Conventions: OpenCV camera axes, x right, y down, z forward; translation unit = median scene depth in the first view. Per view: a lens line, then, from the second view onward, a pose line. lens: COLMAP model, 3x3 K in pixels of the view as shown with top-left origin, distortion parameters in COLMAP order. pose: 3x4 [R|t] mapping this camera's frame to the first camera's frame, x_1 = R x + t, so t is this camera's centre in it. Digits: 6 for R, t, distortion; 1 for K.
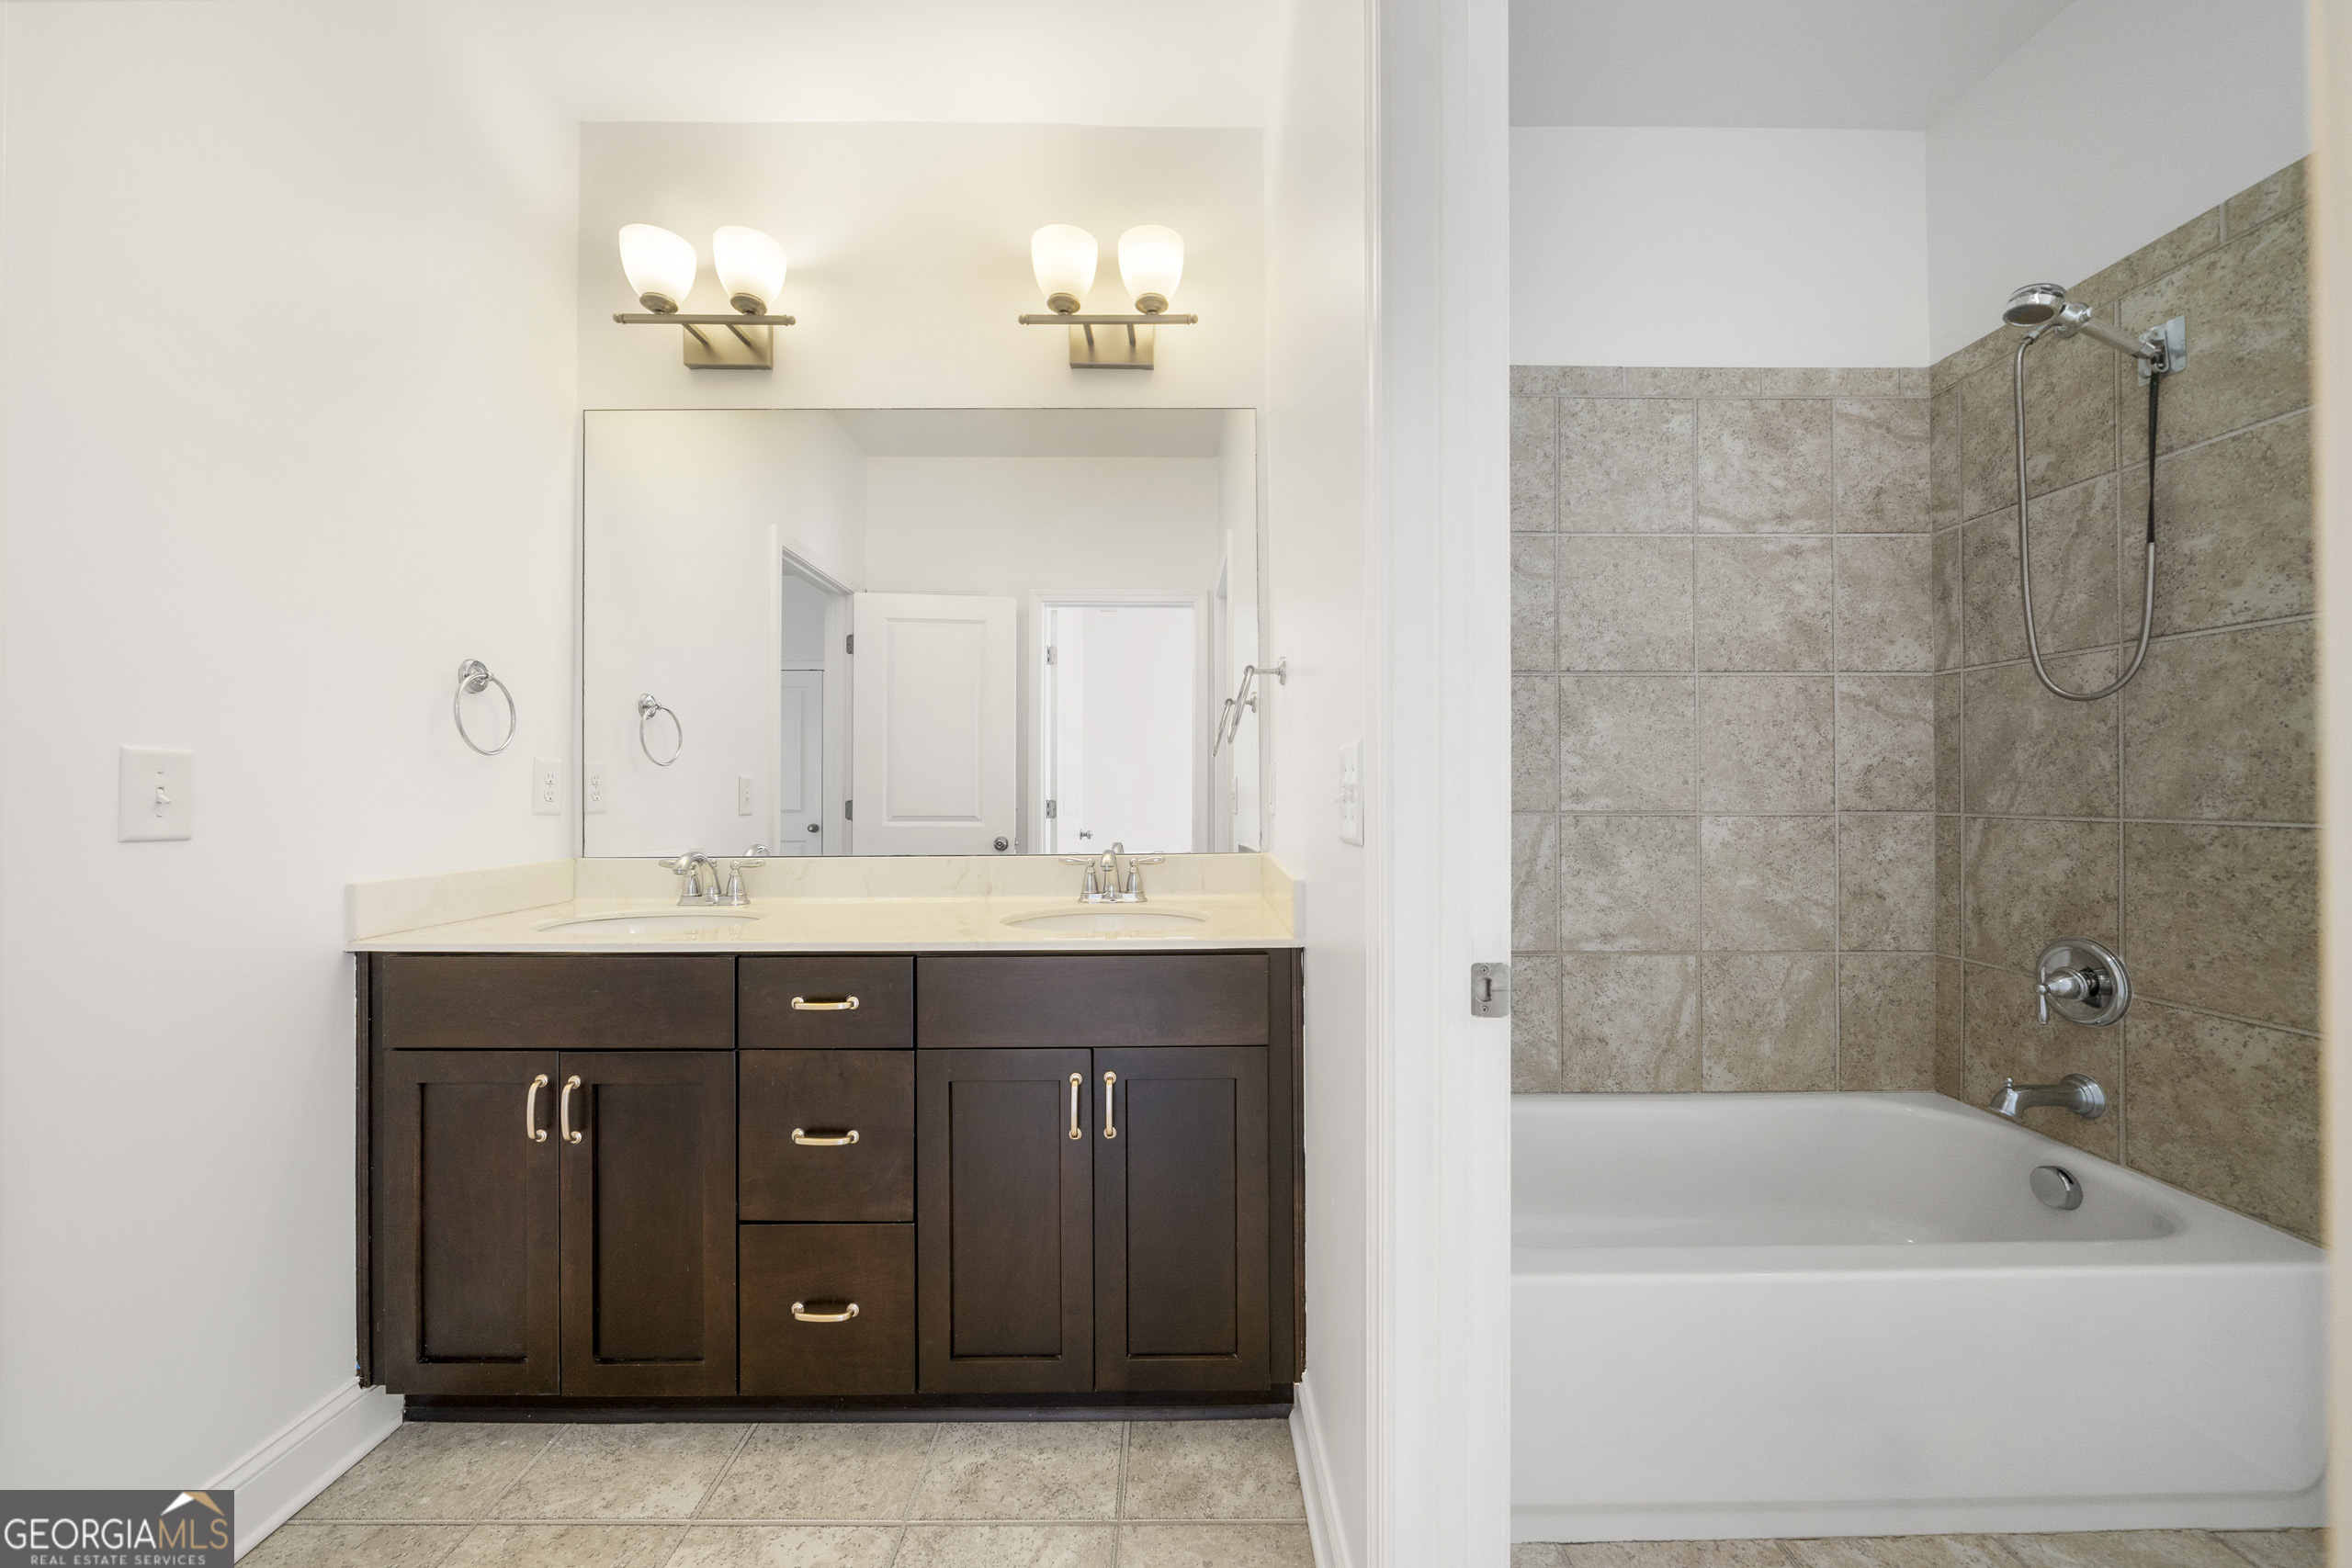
lens RADIAL K [[854.9, 0, 1173.0], [0, 854.9, 789.3], [0, 0, 1]] dist [-0.003382, -0.000088]
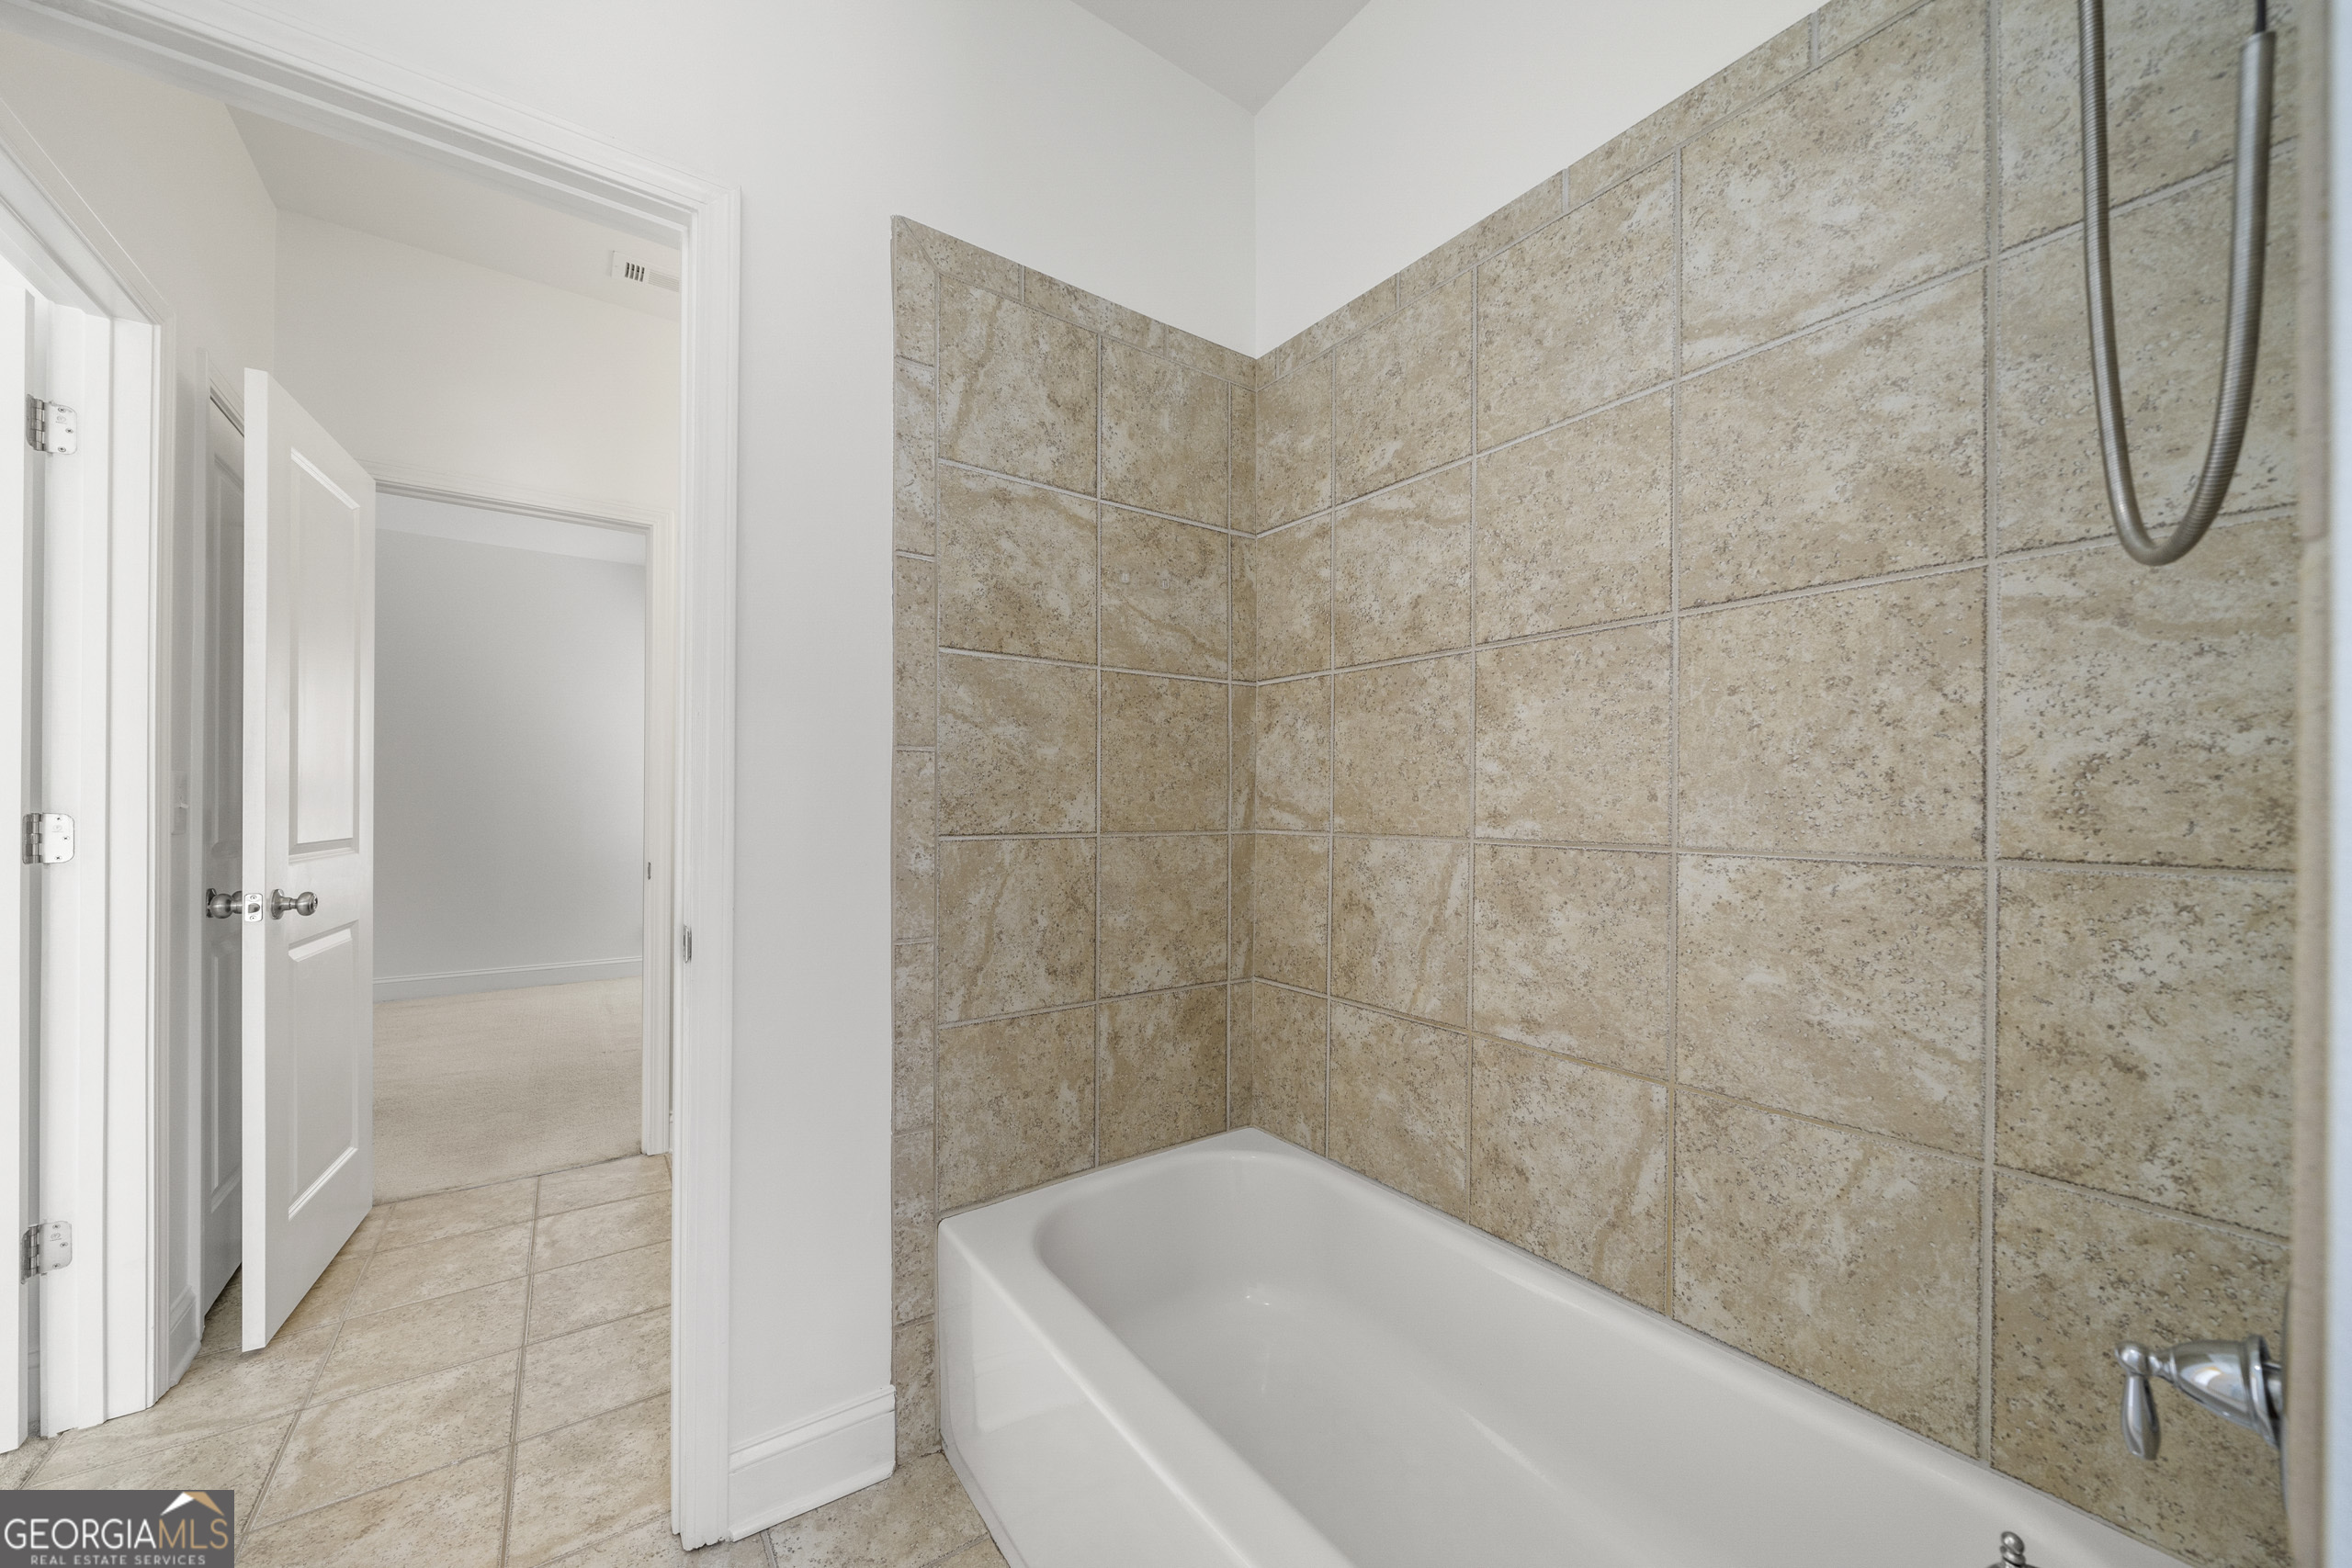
lens RADIAL K [[854.9, 0, 1183.0], [0, 854.9, 796.8], [0, 0, 1]] dist [-0.003382, -0.000088]
pose [[0.576034, -0.003911, -0.817417, 0.903617], [0.006285, 0.999980, -0.000356, -0.010500], [0.817402, -0.004933, 0.576047, 0.378684]]
